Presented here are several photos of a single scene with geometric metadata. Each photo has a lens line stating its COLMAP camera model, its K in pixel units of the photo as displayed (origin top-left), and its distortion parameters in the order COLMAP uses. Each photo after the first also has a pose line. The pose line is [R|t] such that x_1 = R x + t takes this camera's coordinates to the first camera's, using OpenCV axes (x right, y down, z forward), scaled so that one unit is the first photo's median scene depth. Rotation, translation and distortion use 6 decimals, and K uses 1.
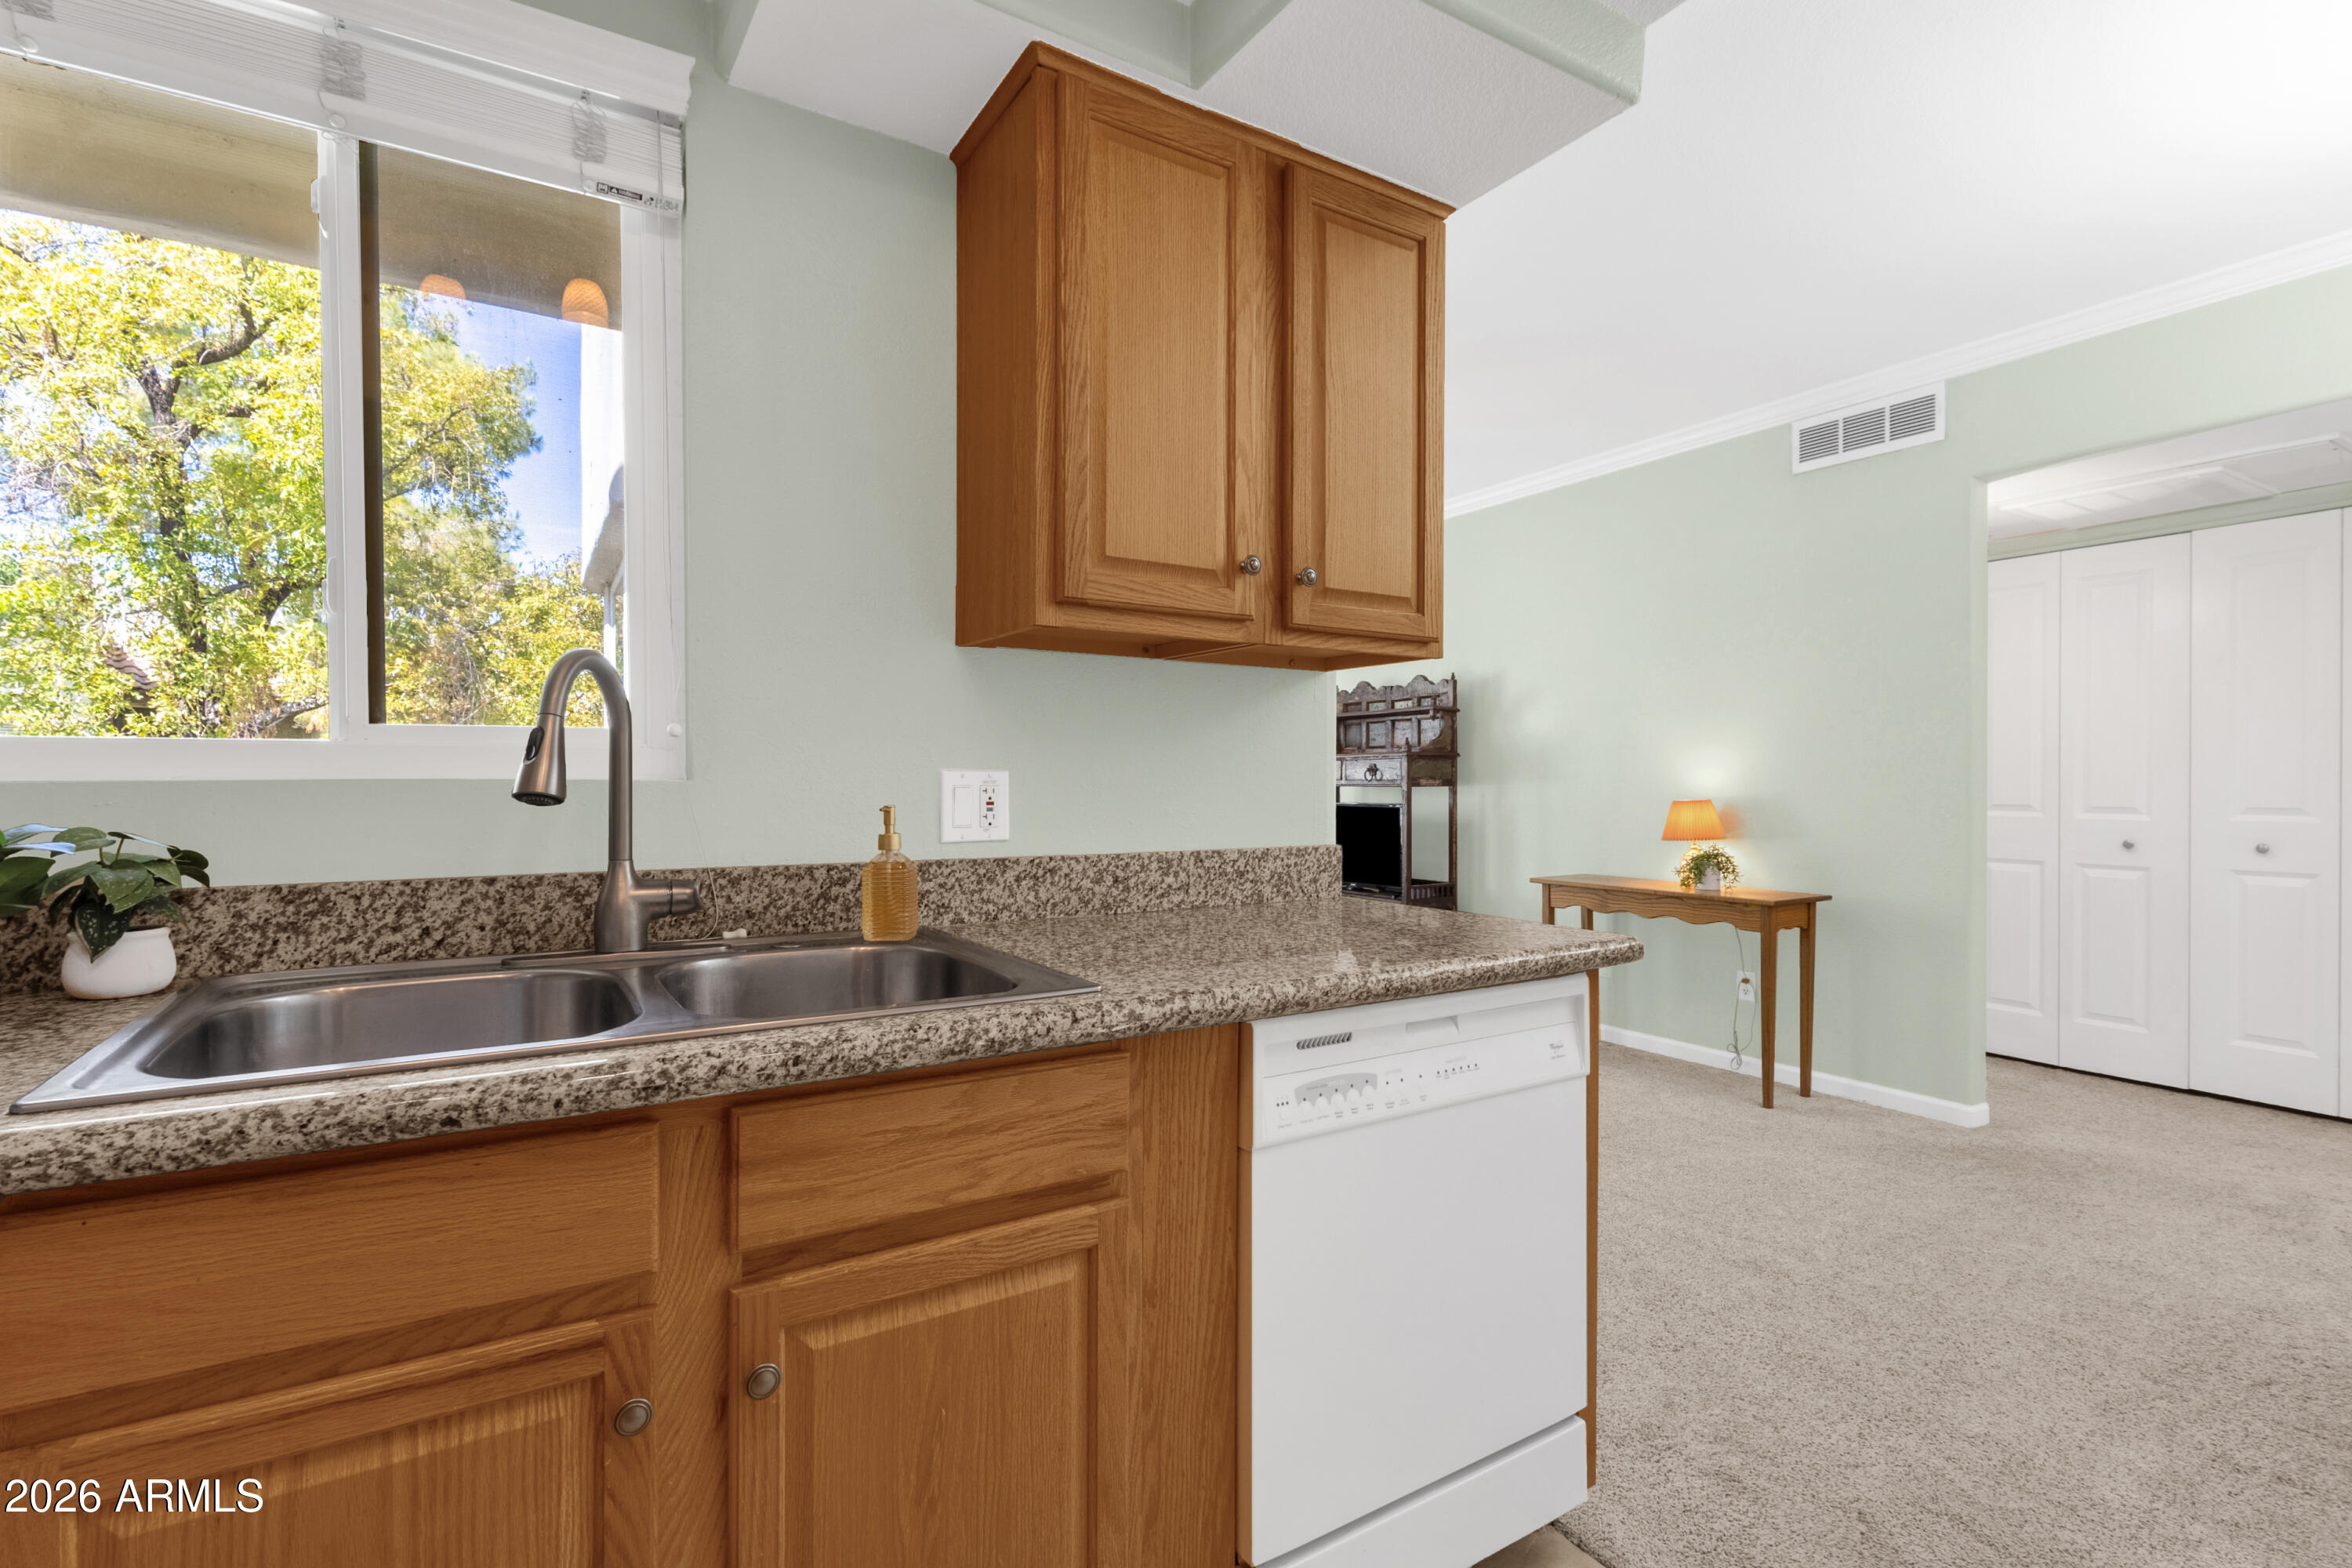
lens RADIAL K [[1074.3, 0, 1174.9], [0, 1074.3, 788.4], [0, 0, 1]] dist [0.000811, 0.001224]
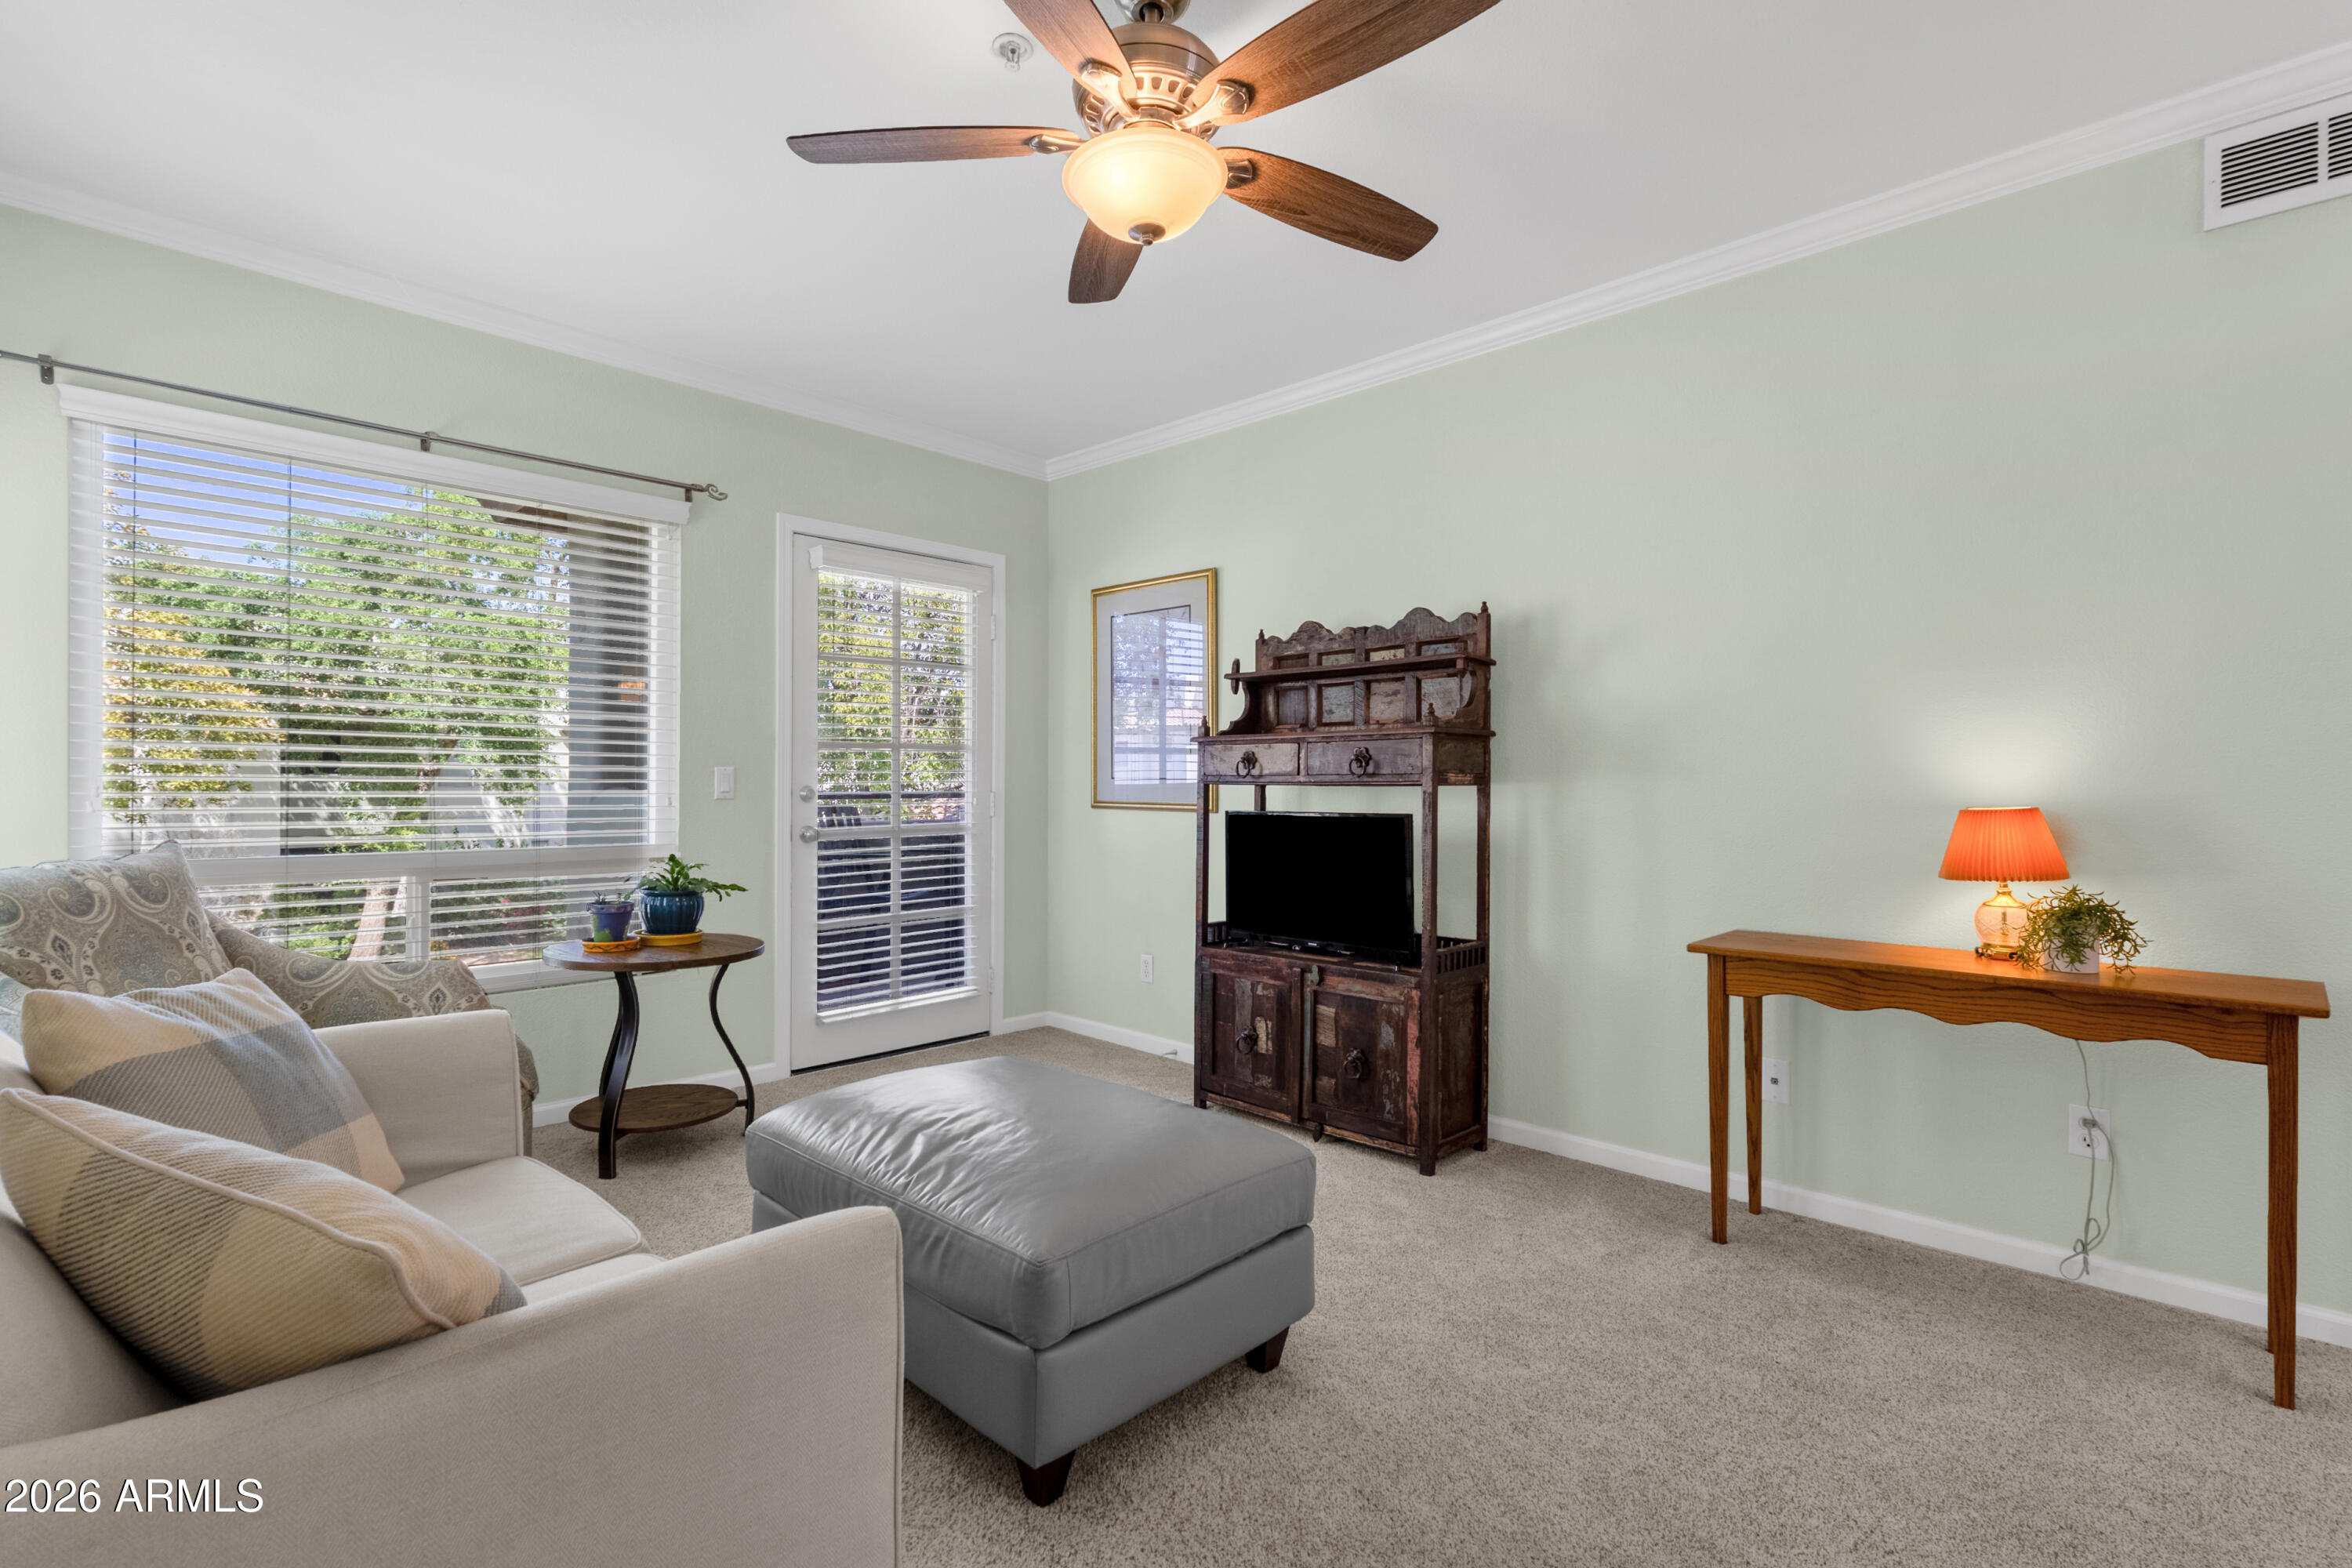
lens RADIAL K [[1074.3, 0, 1170.9], [0, 1074.3, 782.2], [0, 0, 1]] dist [0.000811, 0.001224]
pose [[0.968709, -0.000897, 0.248199, -0.070482], [0.002850, 0.999968, -0.007509, 0.000415], [-0.248184, 0.007982, 0.968680, 0.452197]]
